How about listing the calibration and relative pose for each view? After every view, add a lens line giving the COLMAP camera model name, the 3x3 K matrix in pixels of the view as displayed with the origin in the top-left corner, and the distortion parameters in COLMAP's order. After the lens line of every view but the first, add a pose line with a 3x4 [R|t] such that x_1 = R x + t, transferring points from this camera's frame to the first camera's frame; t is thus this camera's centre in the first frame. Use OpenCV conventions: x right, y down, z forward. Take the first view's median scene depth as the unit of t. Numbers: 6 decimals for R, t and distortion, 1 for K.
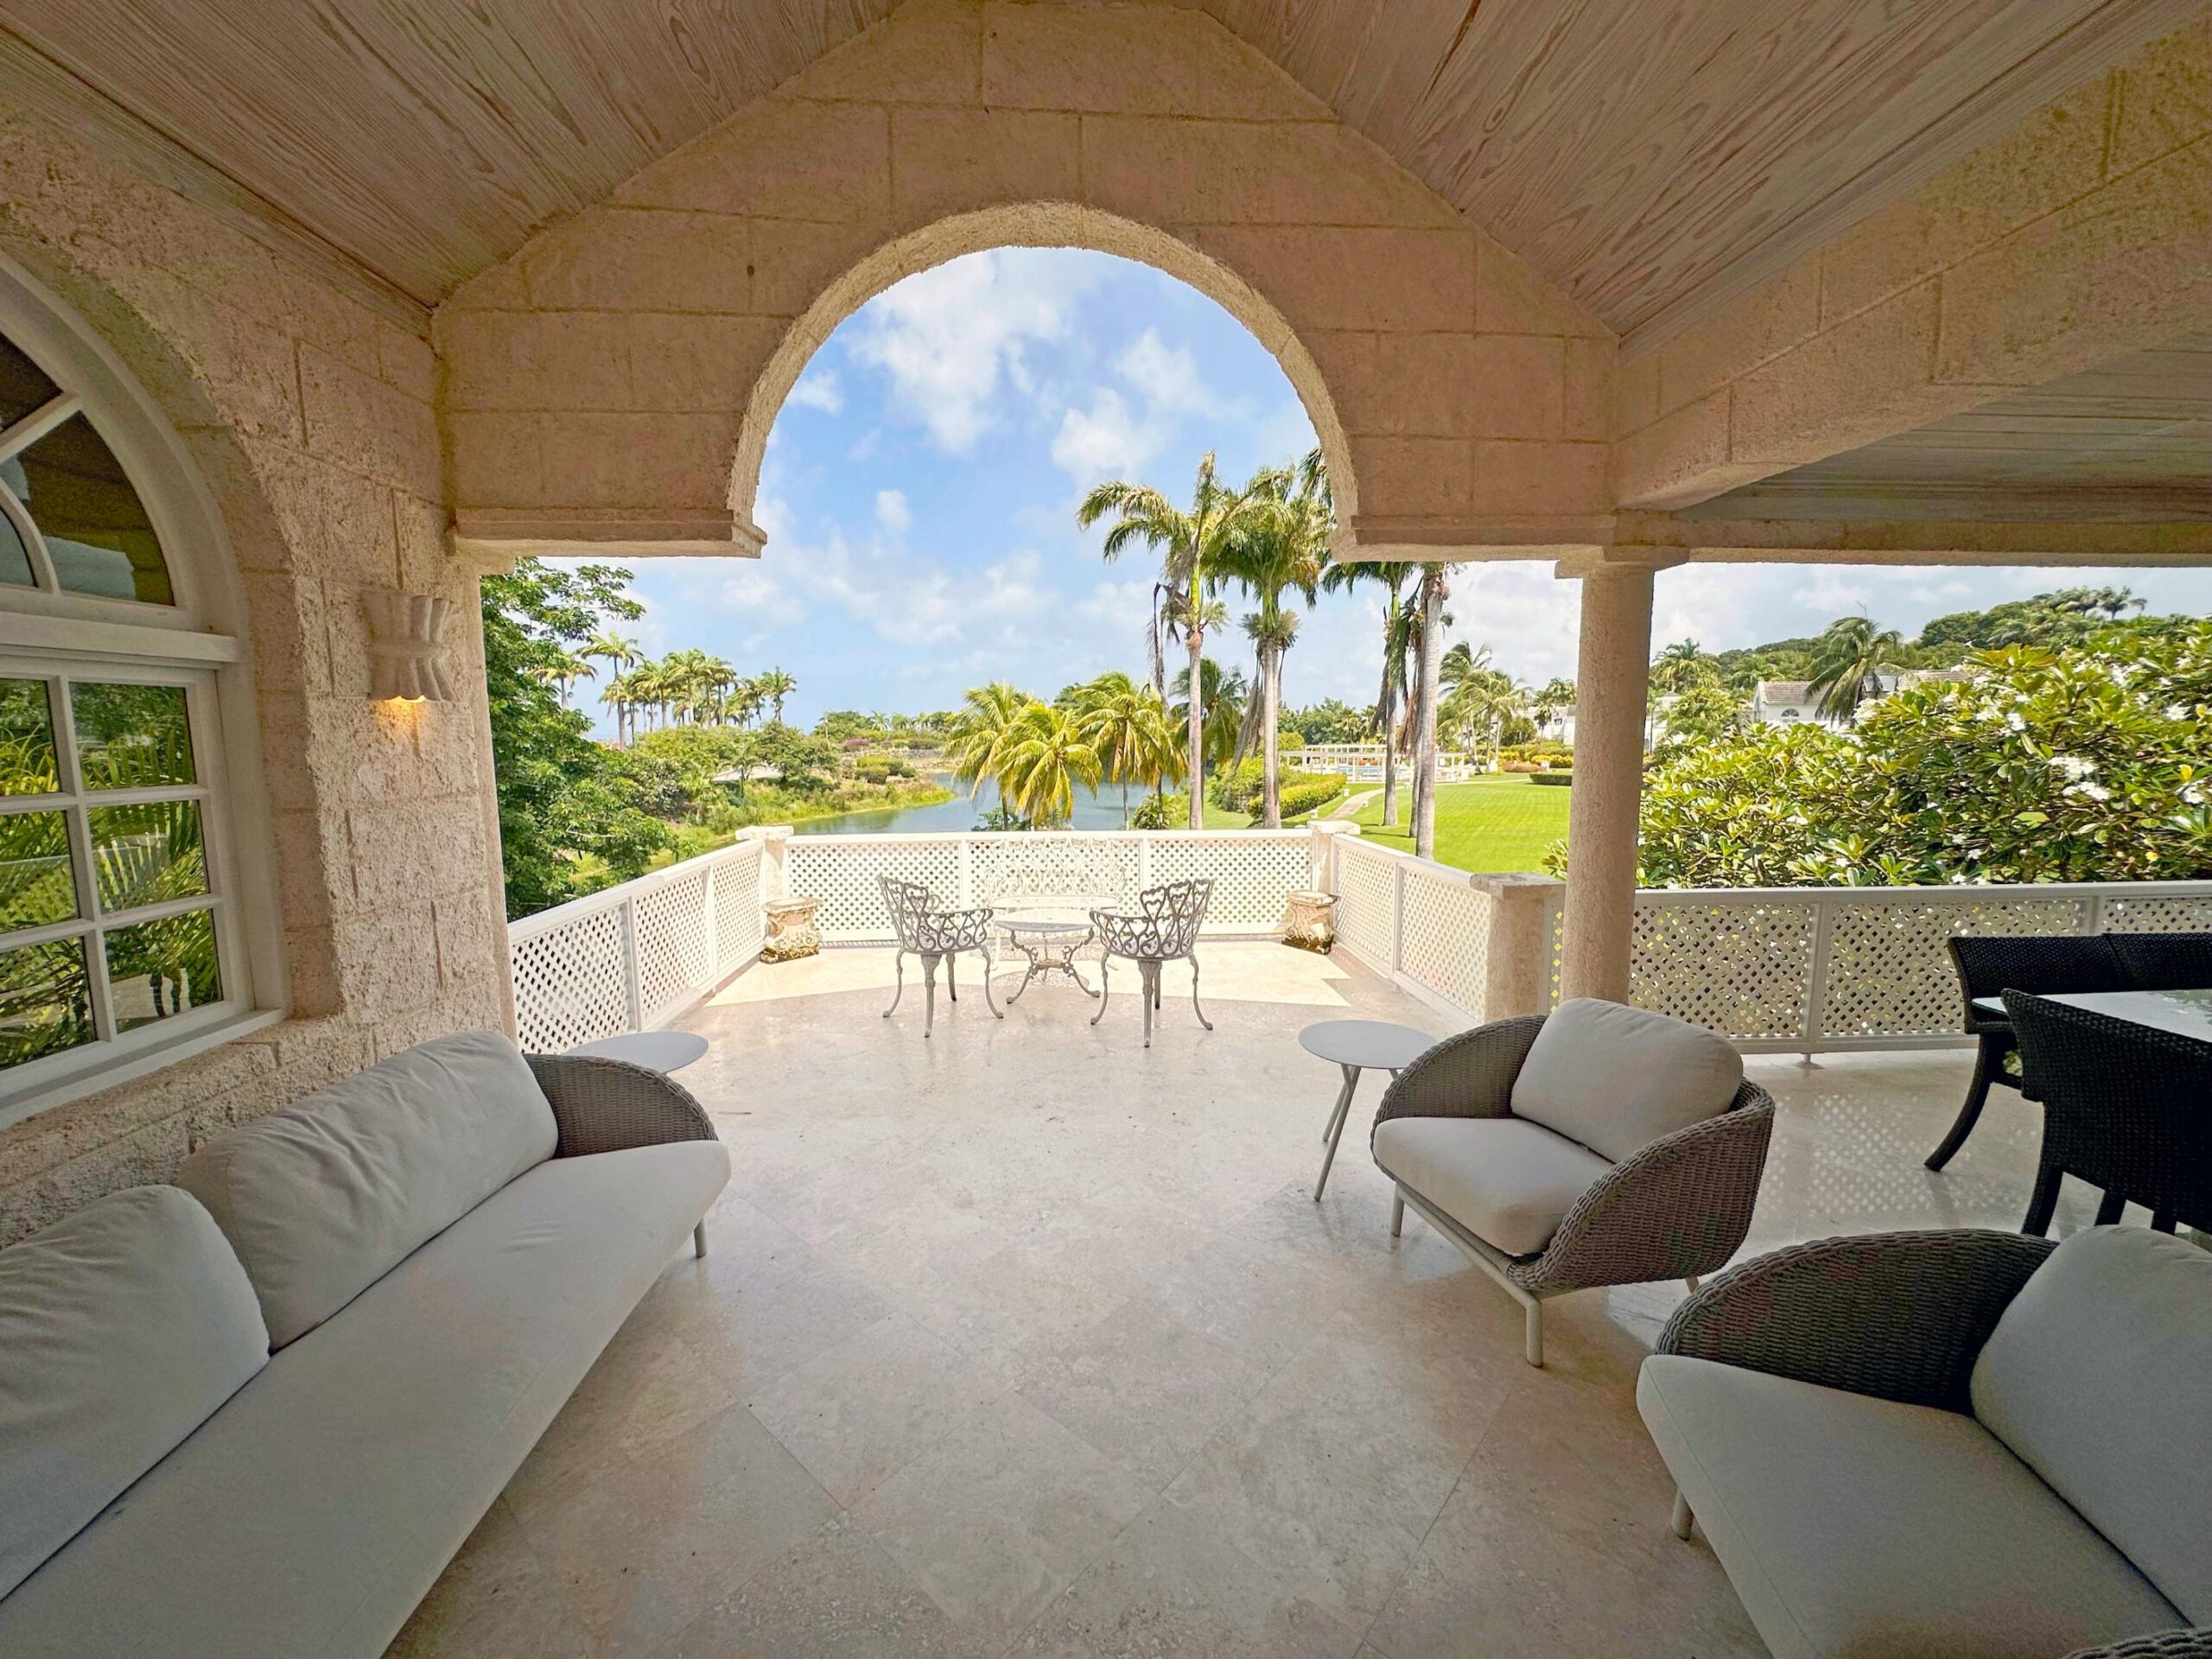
lens RADIAL K [[886.4, 0, 1103.0], [0, 886.4, 827.6], [0, 0, 1]] dist [-0.002824, -0.000346]
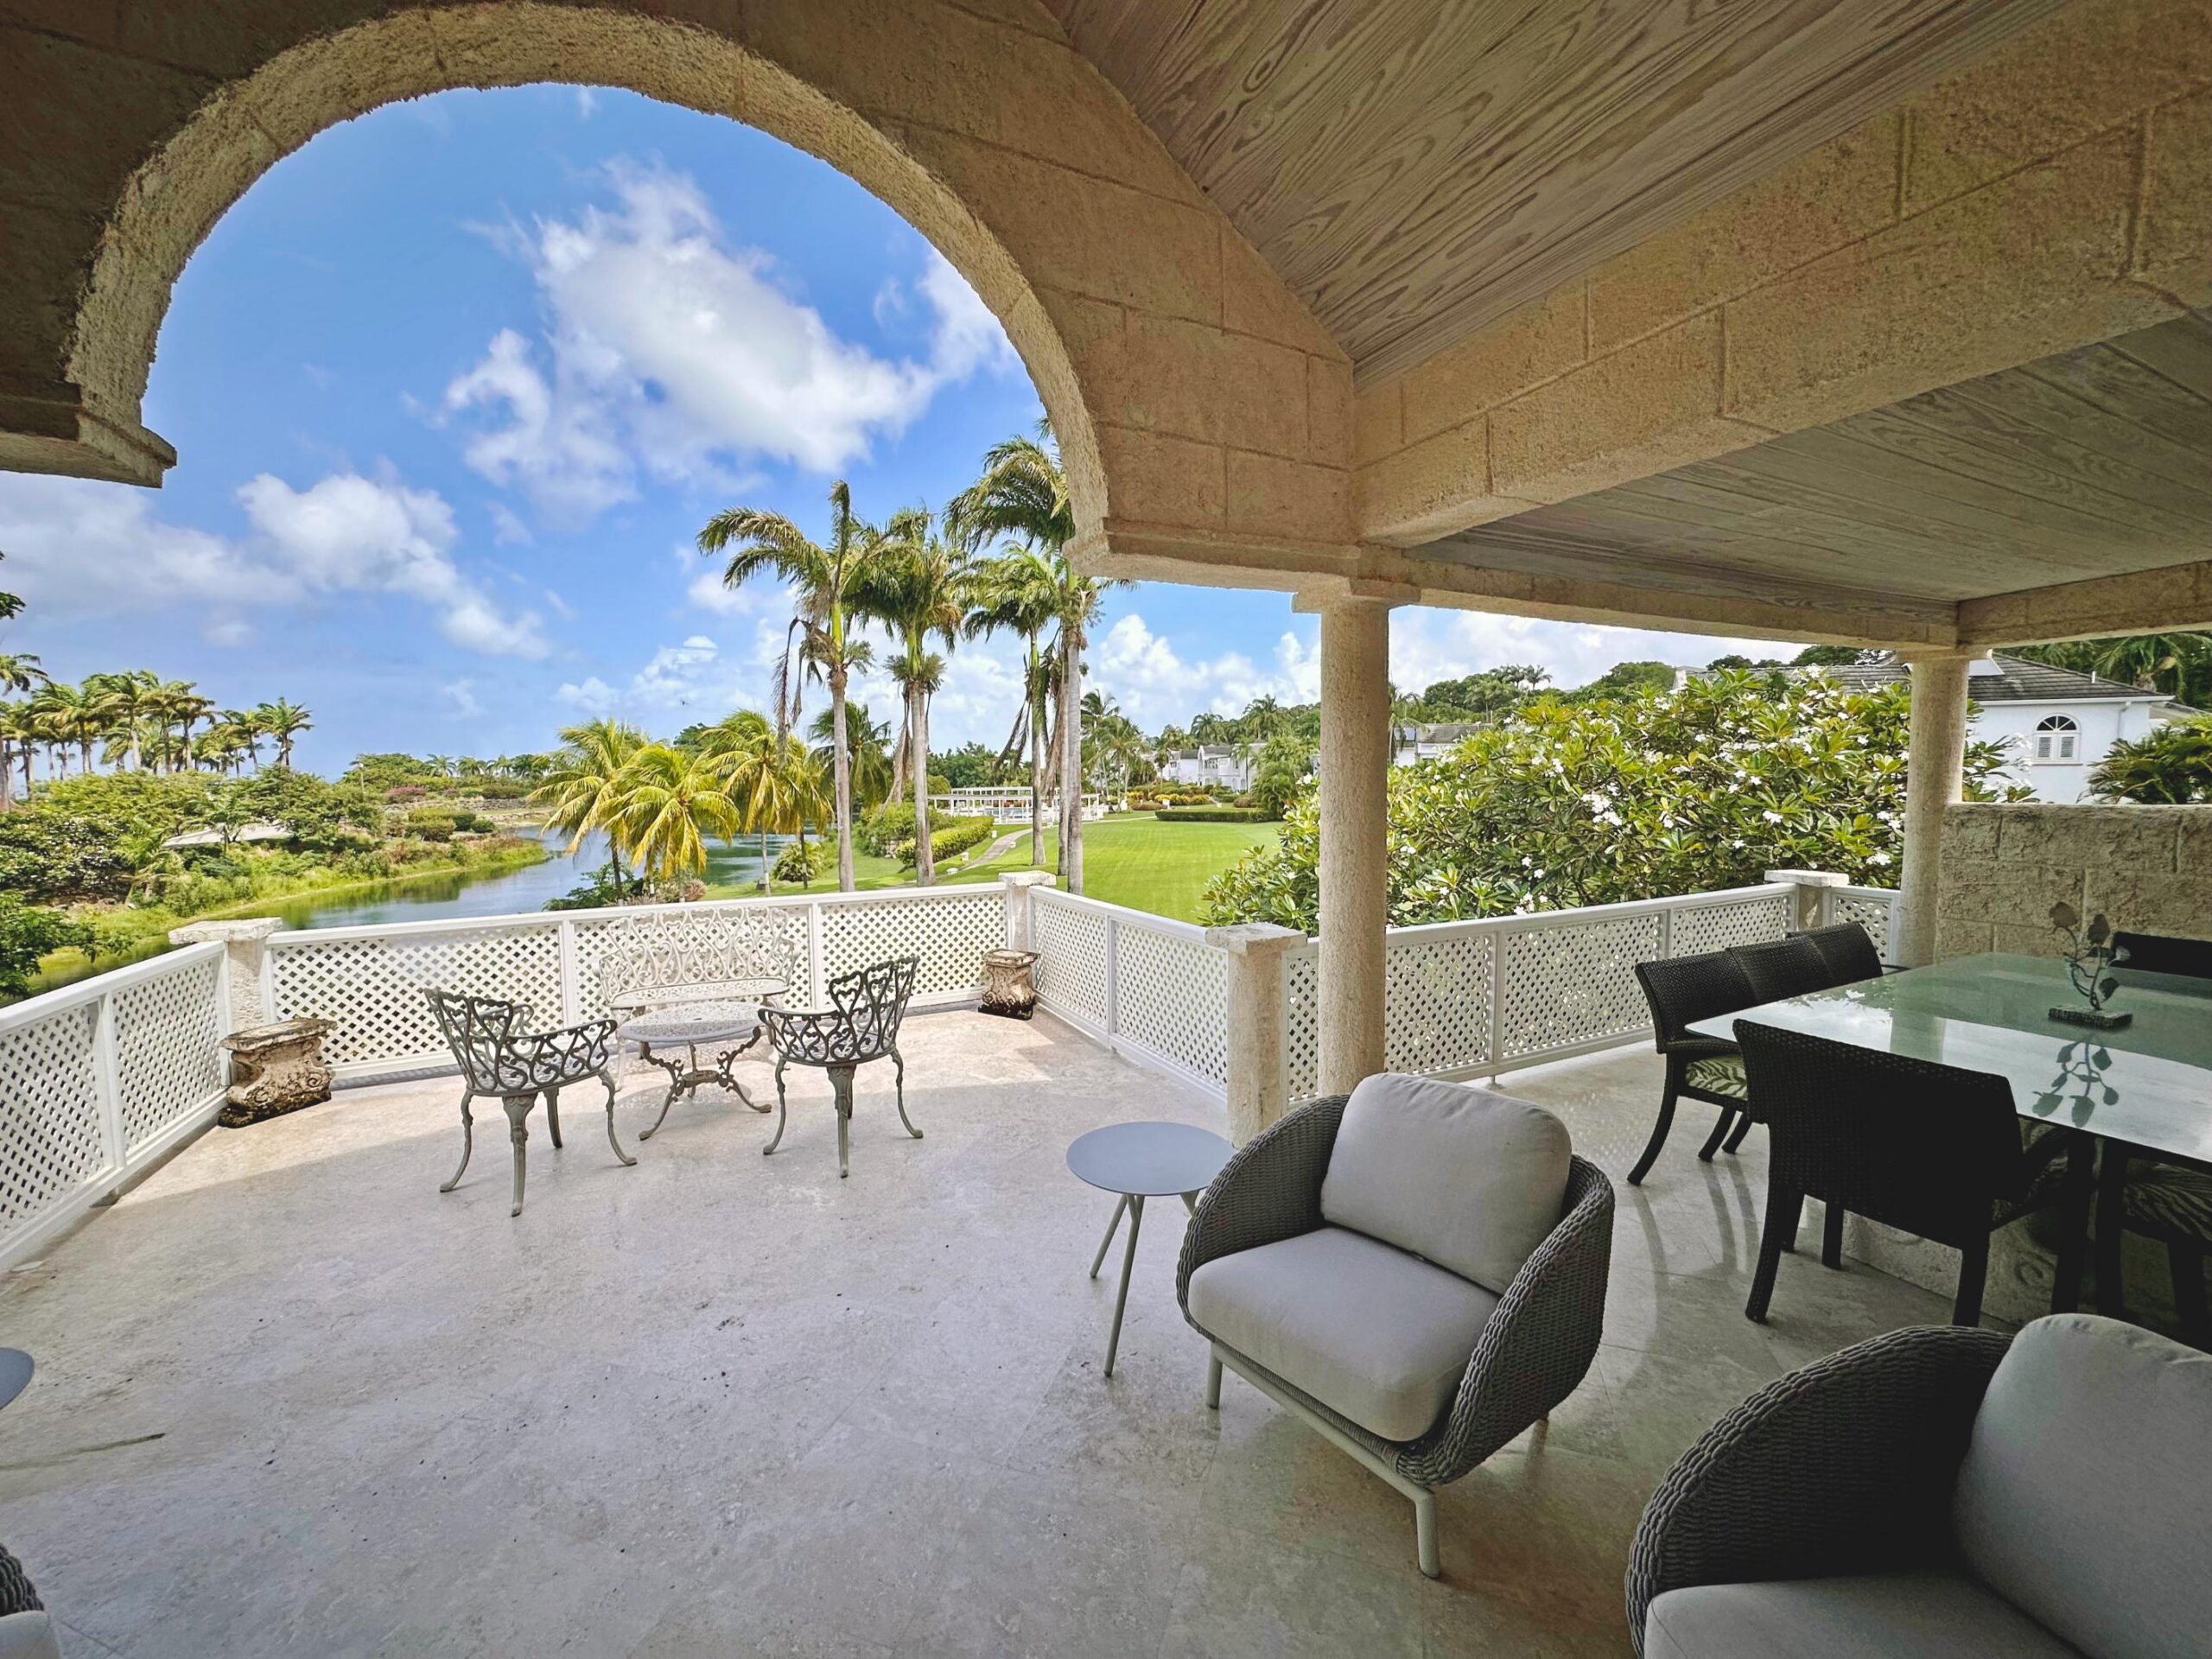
lens RADIAL K [[888.7, 0, 1106.0], [0, 888.7, 829.5], [0, 0, 1]] dist [-0.005057, 0.000622]
pose [[0.922116, -0.029879, 0.385759, -0.031015], [0.047810, 0.998172, -0.036970, -0.020123], [-0.383949, 0.052534, 0.921859, 0.167790]]
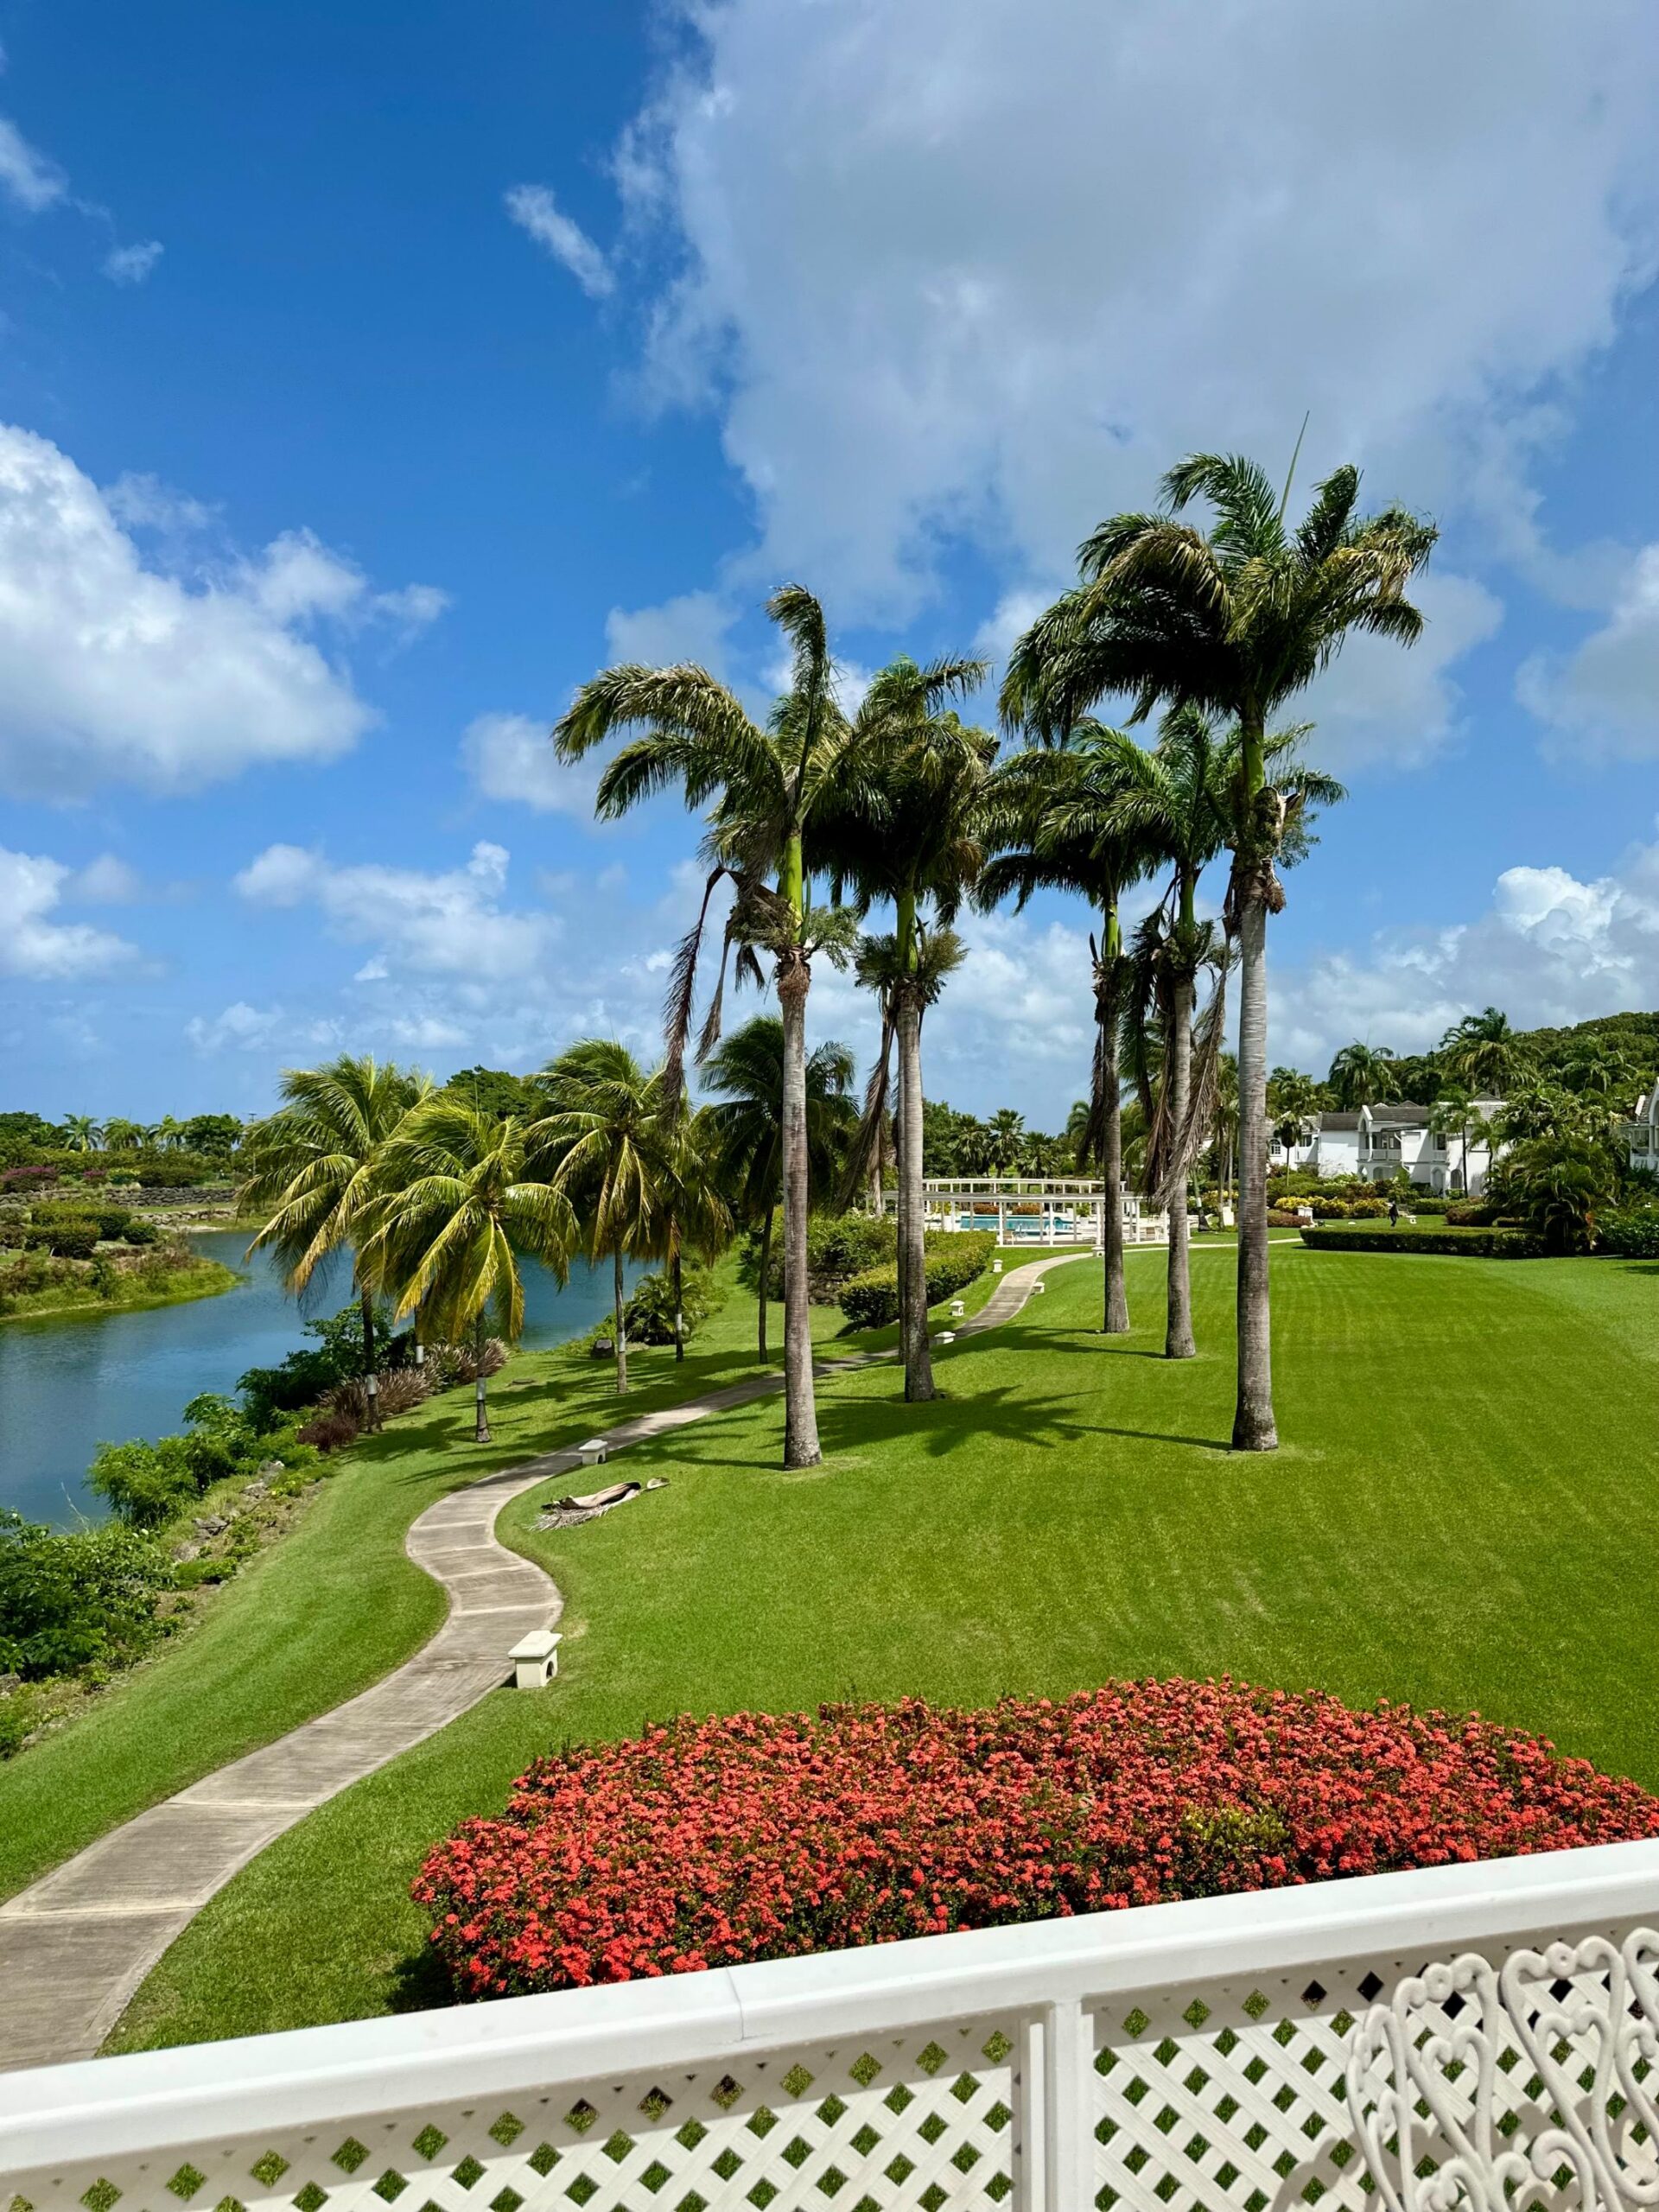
lens RADIAL K [[1597.4, 0, 850.1], [0, 1597.4, 1073.6], [0, 0, 1]] dist [0.001355, -0.001527]
pose [[0.979308, 0.013712, 0.201911, -0.393829], [0.018280, 0.987630, -0.155731, -0.133131], [-0.201549, 0.156200, 0.966943, 0.995437]]
